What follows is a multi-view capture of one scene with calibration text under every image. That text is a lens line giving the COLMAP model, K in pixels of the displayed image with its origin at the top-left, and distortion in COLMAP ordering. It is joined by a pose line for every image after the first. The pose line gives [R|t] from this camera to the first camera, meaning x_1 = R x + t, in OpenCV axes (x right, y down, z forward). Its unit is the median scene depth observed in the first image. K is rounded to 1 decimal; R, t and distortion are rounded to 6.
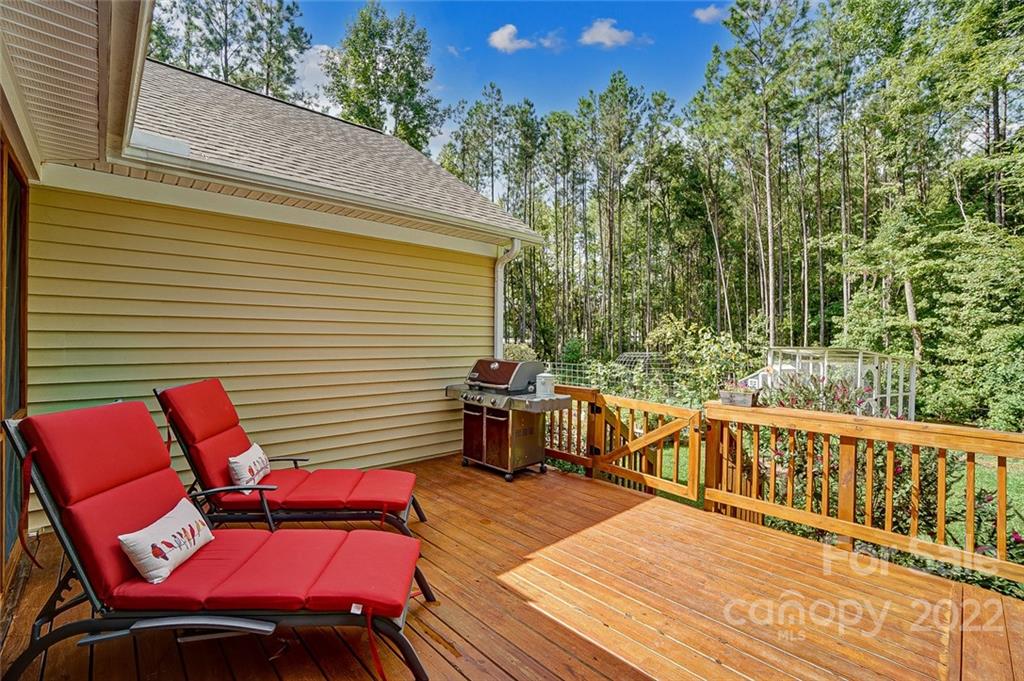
lens RADIAL K [[457.4, 0, 503.5], [0, 457.4, 340.7], [0, 0, 1]] dist [-0.051751, 0.015945]
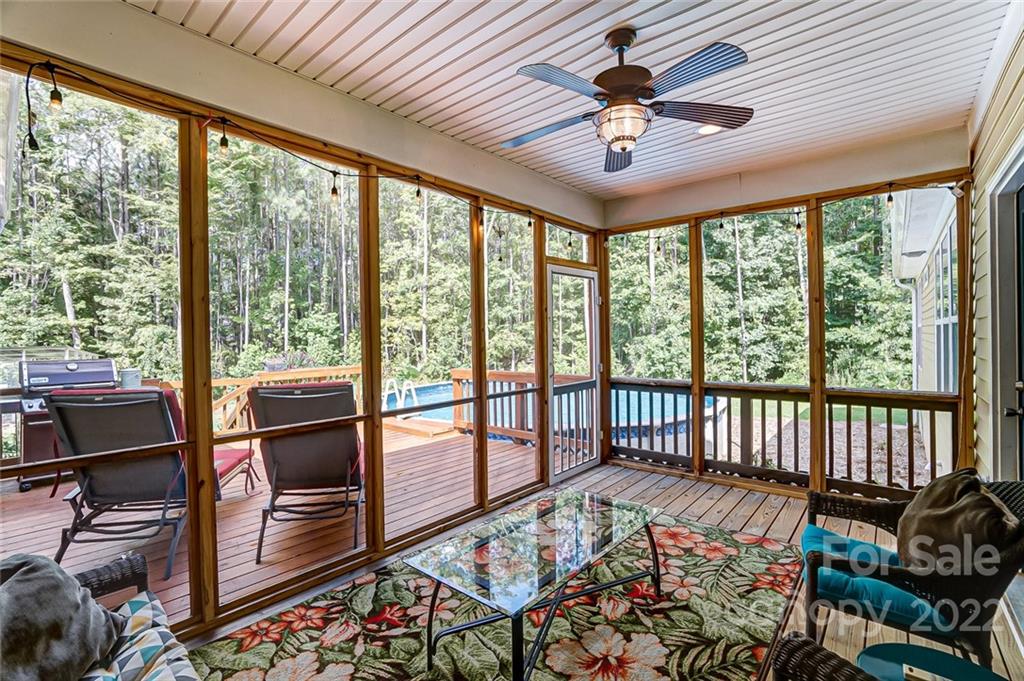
lens RADIAL K [[457.4, 0, 503.7], [0, 457.4, 340.8], [0, 0, 1]] dist [-0.051751, 0.015945]
pose [[-0.117249, -0.022358, 0.992851, -0.308014], [0.018923, 0.999515, 0.024742, -0.000984], [-0.992922, 0.021689, -0.116769, 0.077596]]
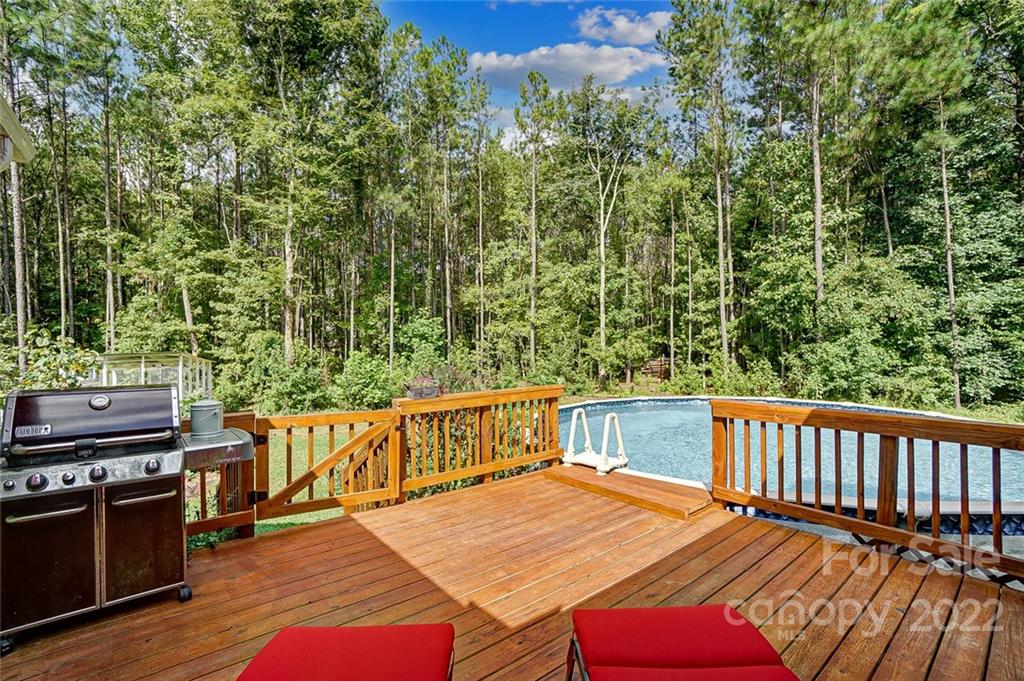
lens RADIAL K [[457.4, 0, 504.4], [0, 457.4, 347.5], [0, 0, 1]] dist [-0.051751, 0.015945]
pose [[0.071979, -0.023992, 0.997118, -0.137698], [0.018701, 0.999567, 0.022701, -0.001799], [-0.997231, 0.017013, 0.072397, 0.157622]]
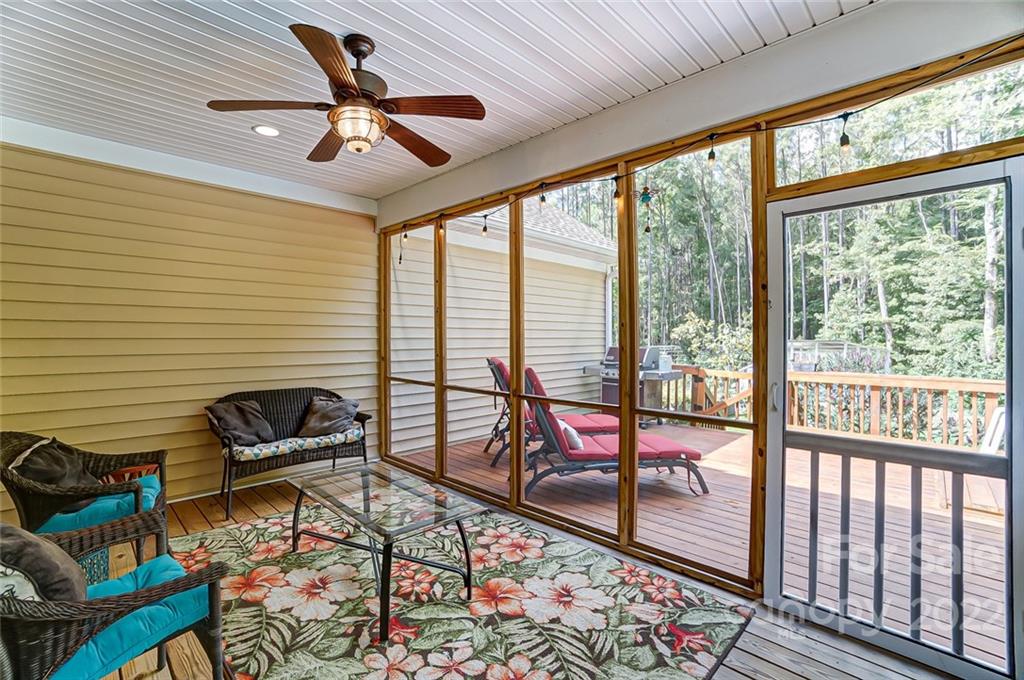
lens RADIAL K [[457.4, 0, 508.0], [0, 457.4, 336.3], [0, 0, 1]] dist [-0.051751, 0.015945]
pose [[0.998459, -0.007176, 0.055036, -0.137465], [0.007477, 0.999958, -0.005271, 0.004389], [-0.054996, 0.005674, 0.998470, -0.118384]]
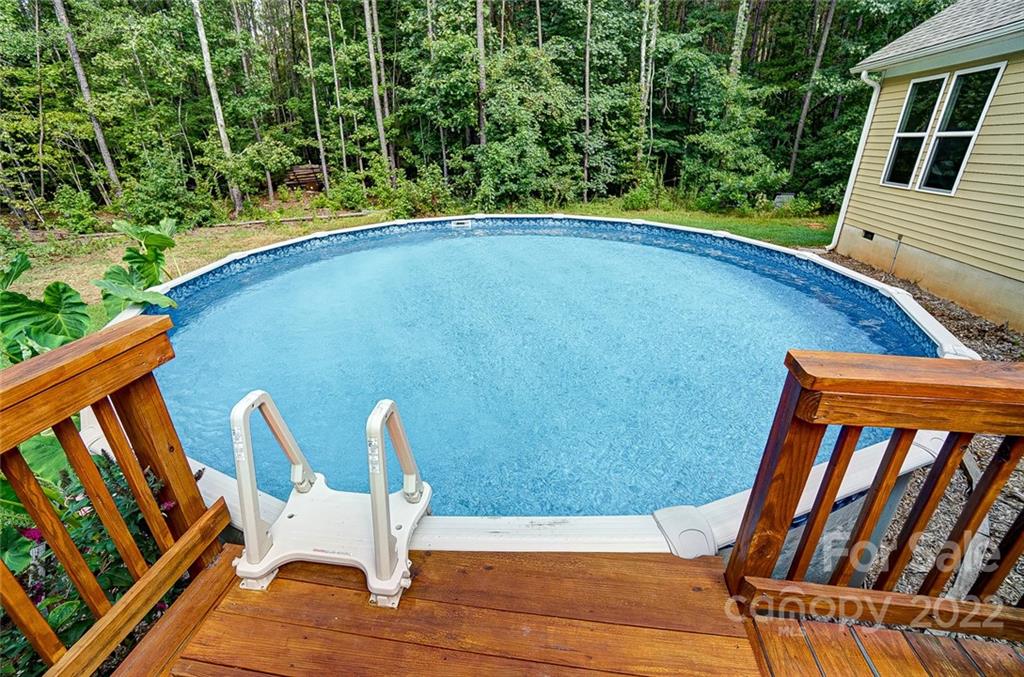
lens RADIAL K [[457.4, 0, 505.6], [0, 457.4, 338.7], [0, 0, 1]] dist [-0.051751, 0.015945]
pose [[-0.627044, -0.318313, 0.710980, 0.082117], [0.010722, 0.909089, 0.416464, 0.001625], [-0.778910, 0.268764, -0.566626, 0.147847]]
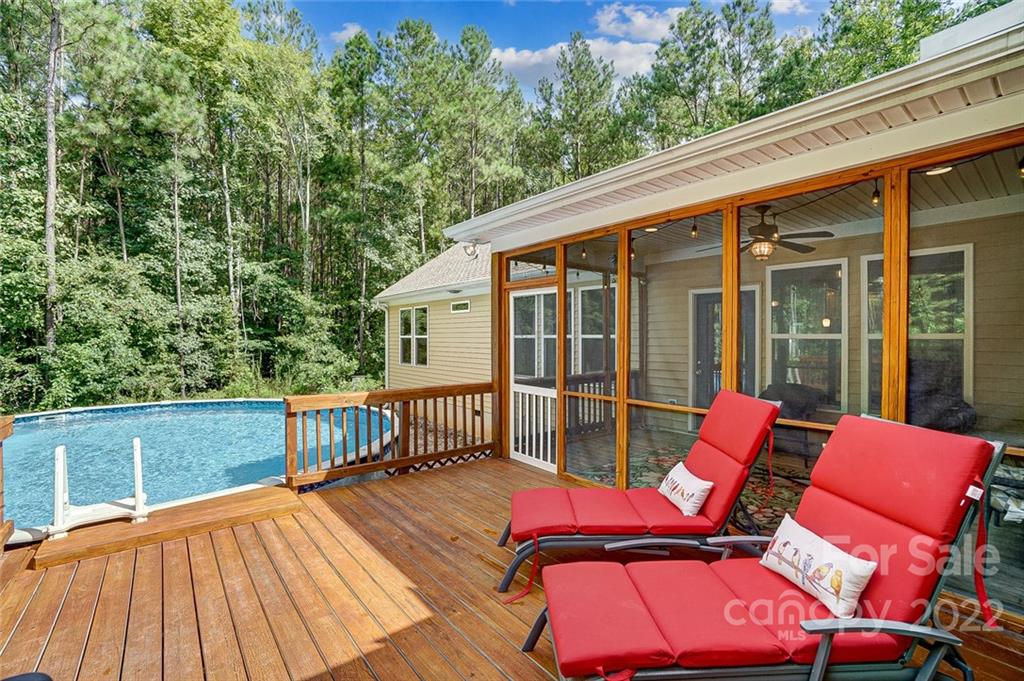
lens RADIAL K [[457.4, 0, 493.6], [0, 457.4, 339.1], [0, 0, 1]] dist [-0.051751, 0.015945]
pose [[-0.994188, -0.007757, 0.107377, -0.037674], [-0.006209, 0.999872, 0.014747, -0.004922], [-0.107478, 0.013994, -0.994109, 0.309459]]
